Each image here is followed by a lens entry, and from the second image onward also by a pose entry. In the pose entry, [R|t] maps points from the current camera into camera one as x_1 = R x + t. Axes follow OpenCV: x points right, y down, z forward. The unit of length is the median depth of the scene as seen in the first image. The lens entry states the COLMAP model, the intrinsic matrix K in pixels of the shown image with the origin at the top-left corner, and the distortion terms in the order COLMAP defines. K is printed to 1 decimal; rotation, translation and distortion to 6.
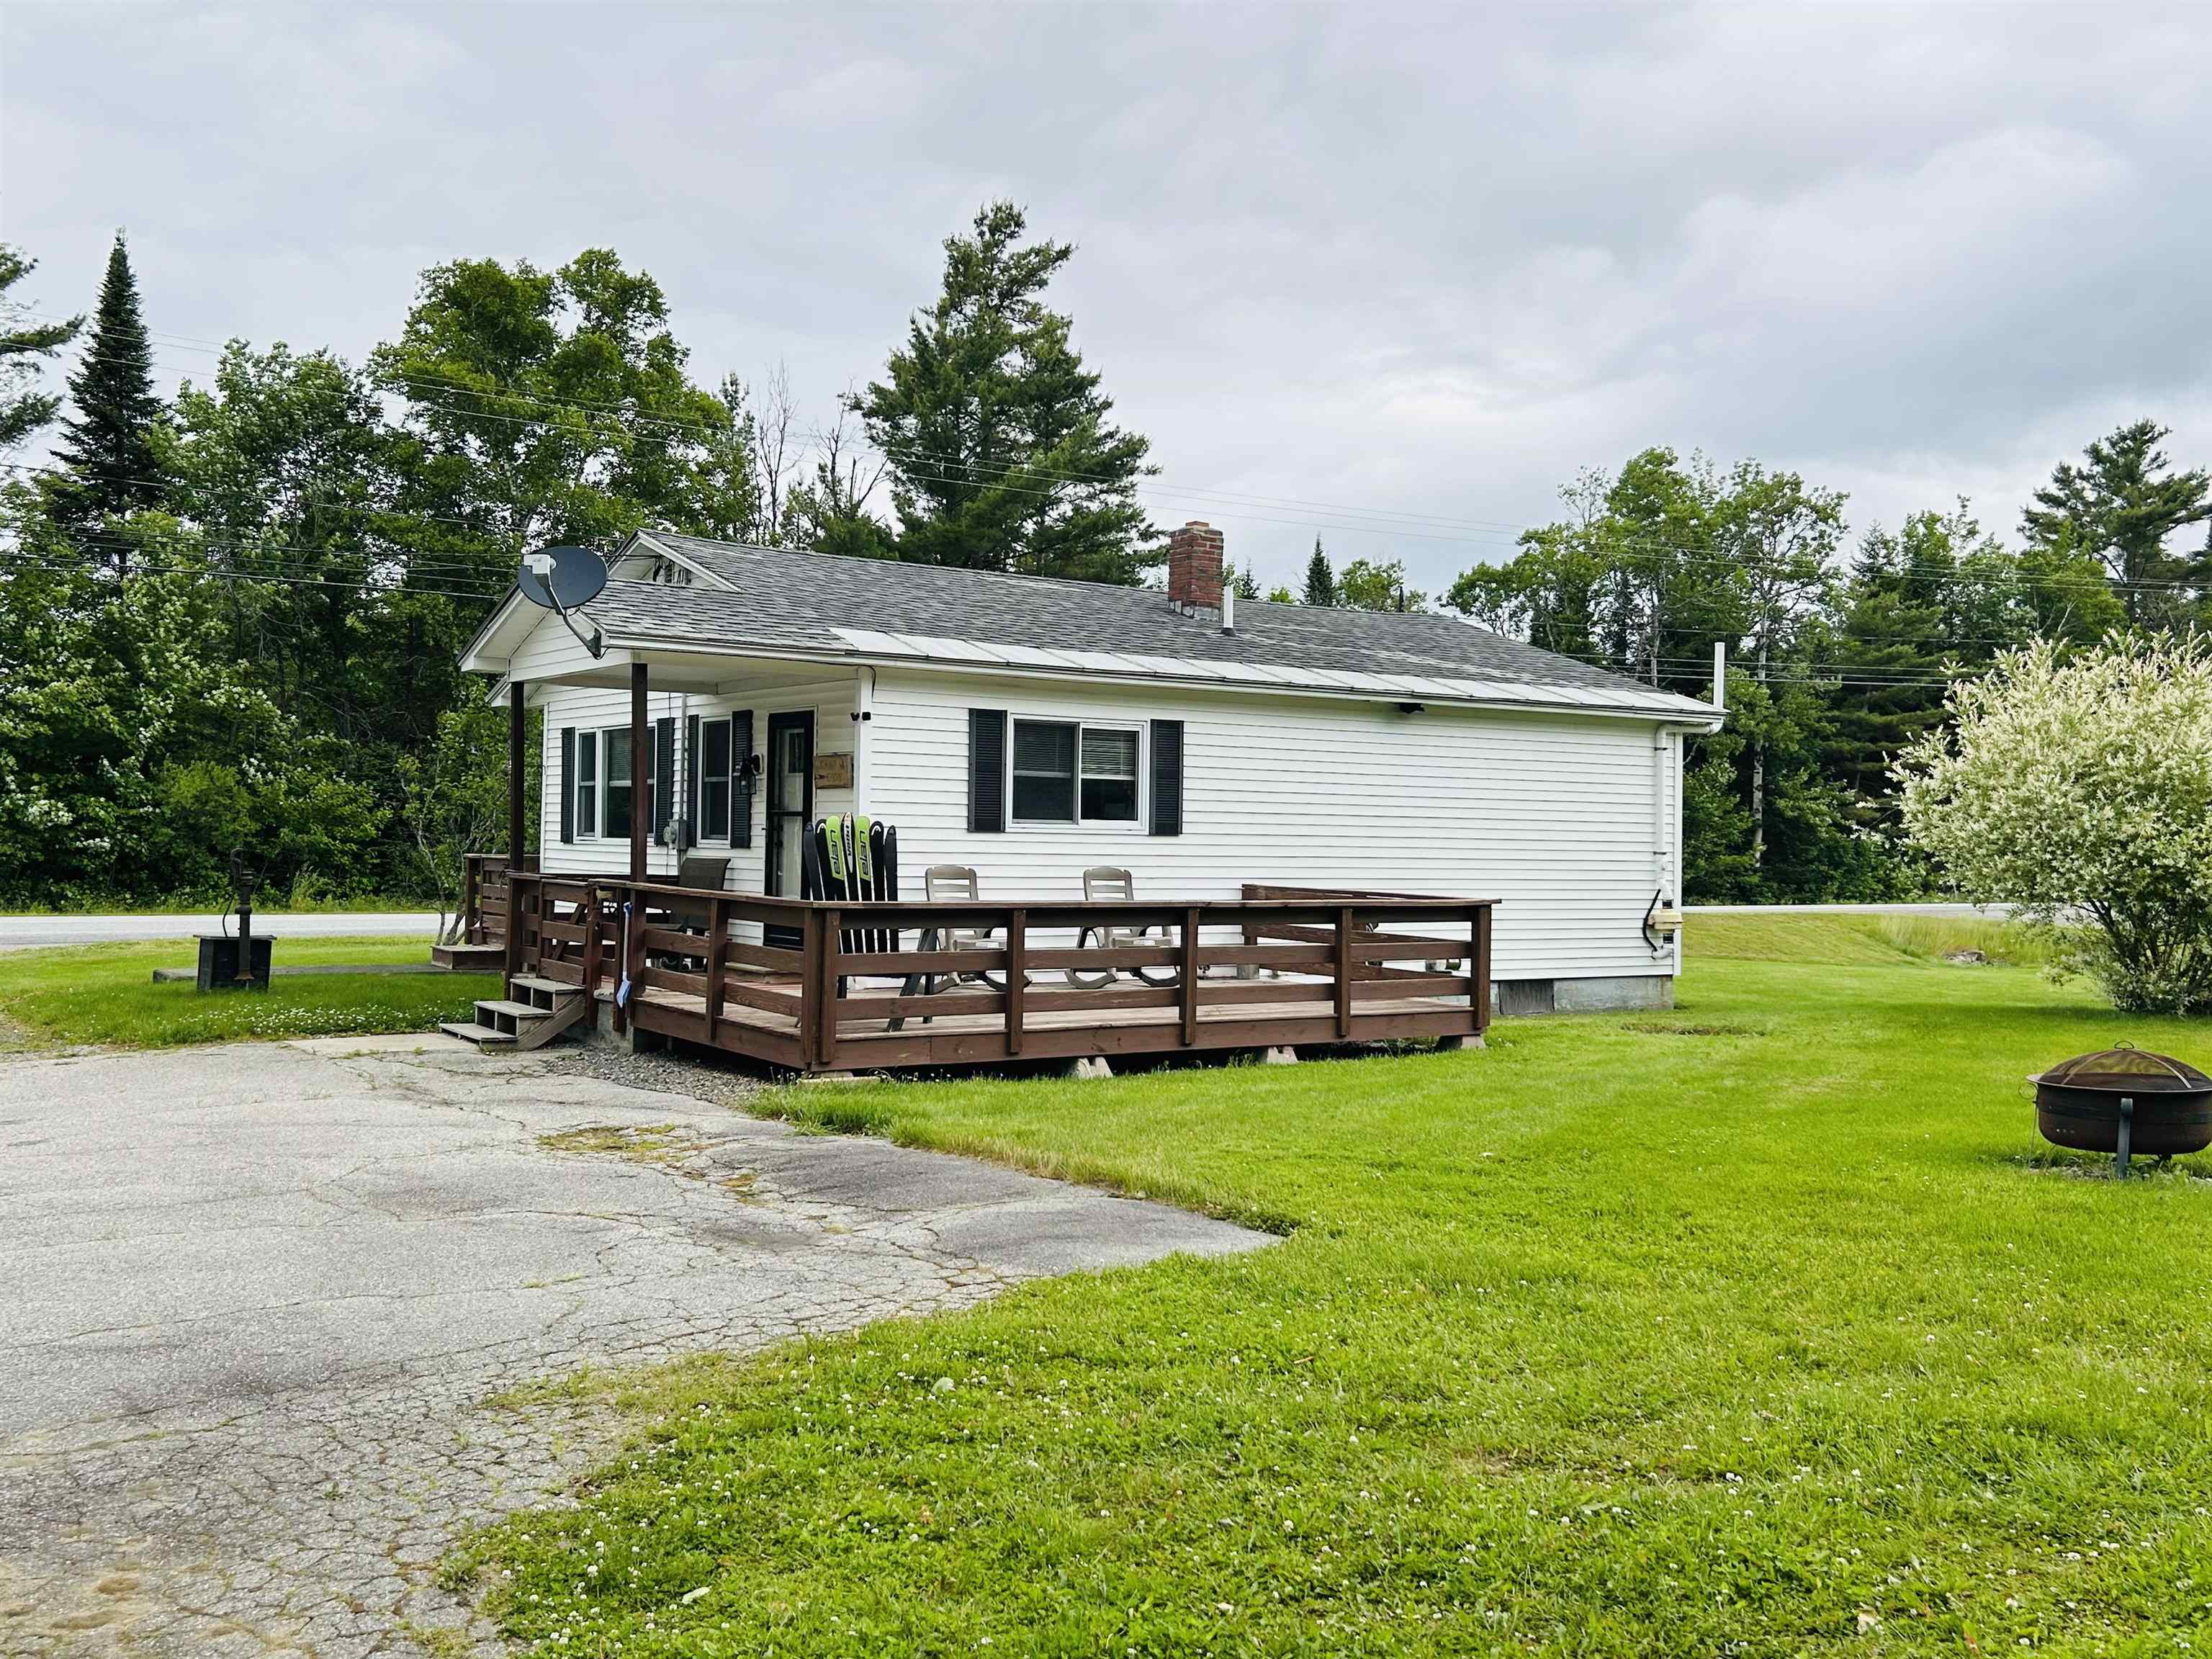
lens RADIAL K [[1942.7, 0, 1106.0], [0, 1942.7, 829.5], [0, 0, 1]] dist [0.100649, -0.001351]
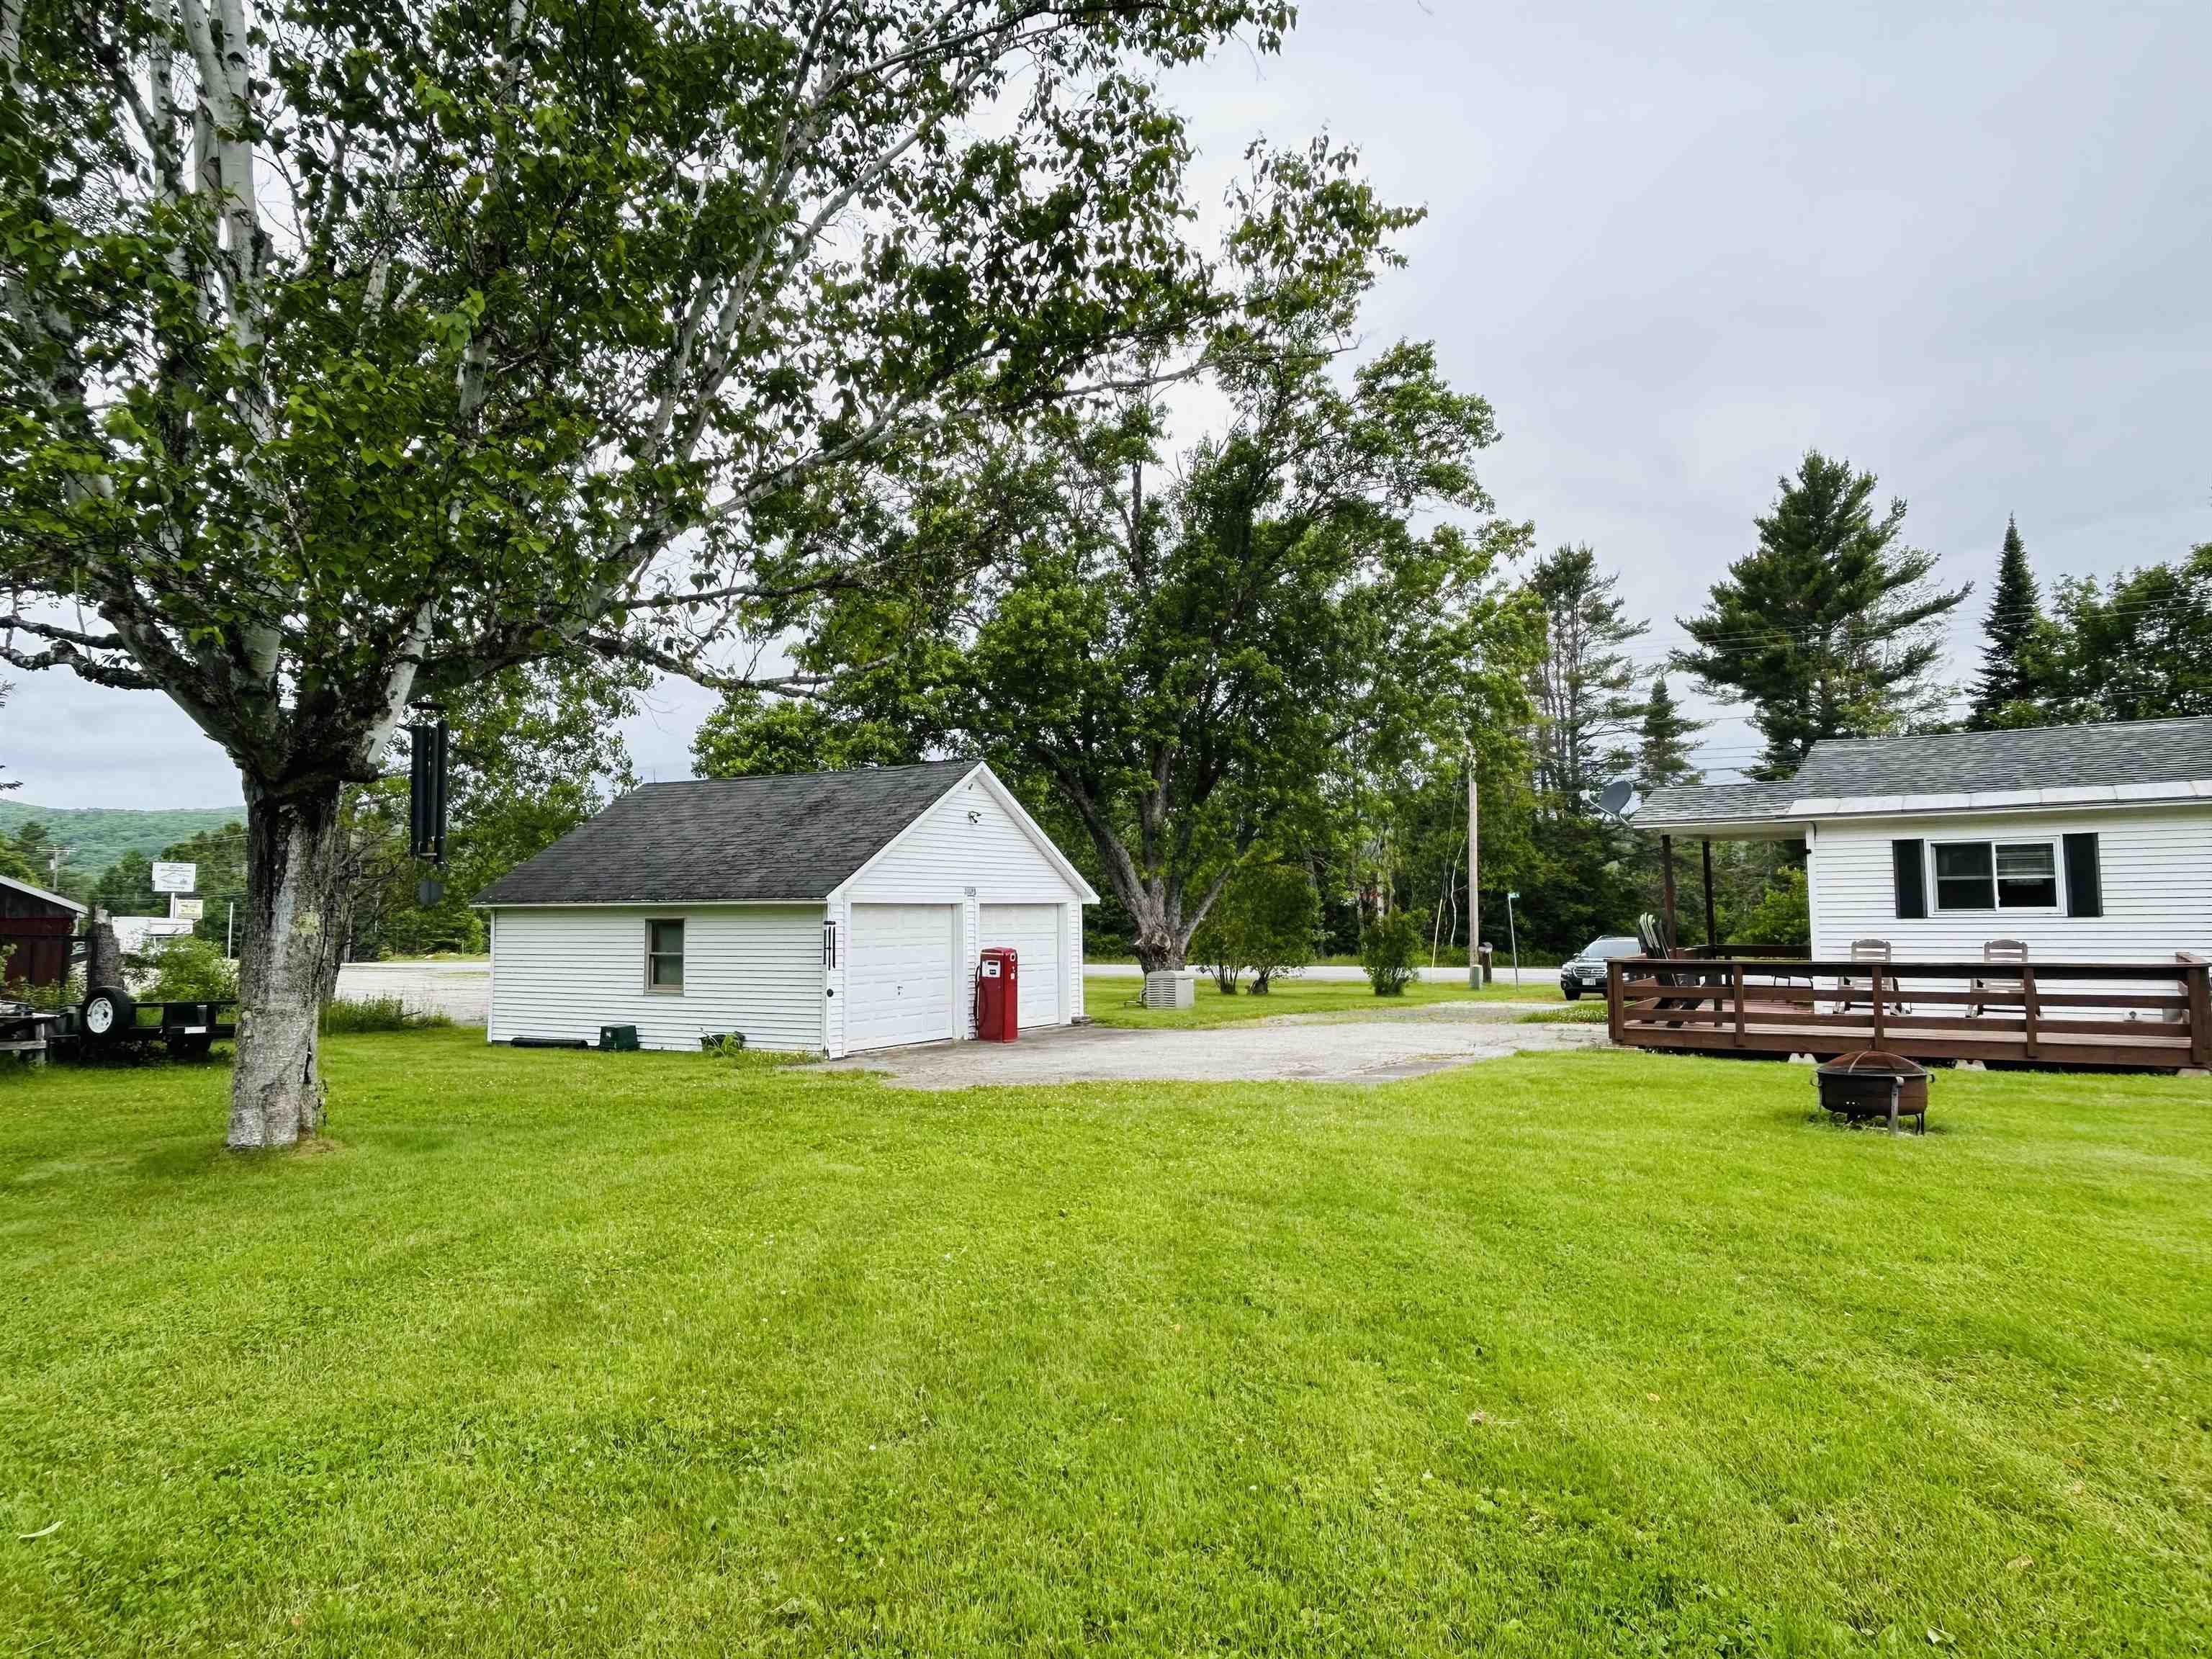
lens RADIAL K [[1392.7, 0, 1112.4], [0, 1392.7, 824.5], [0, 0, 1]] dist [-0.004064, -0.001404]
pose [[0.367551, -0.081400, -0.926434, 0.701012], [0.022135, 0.996646, -0.078787, 0.000275], [0.929740, 0.008452, 0.368120, -0.013192]]
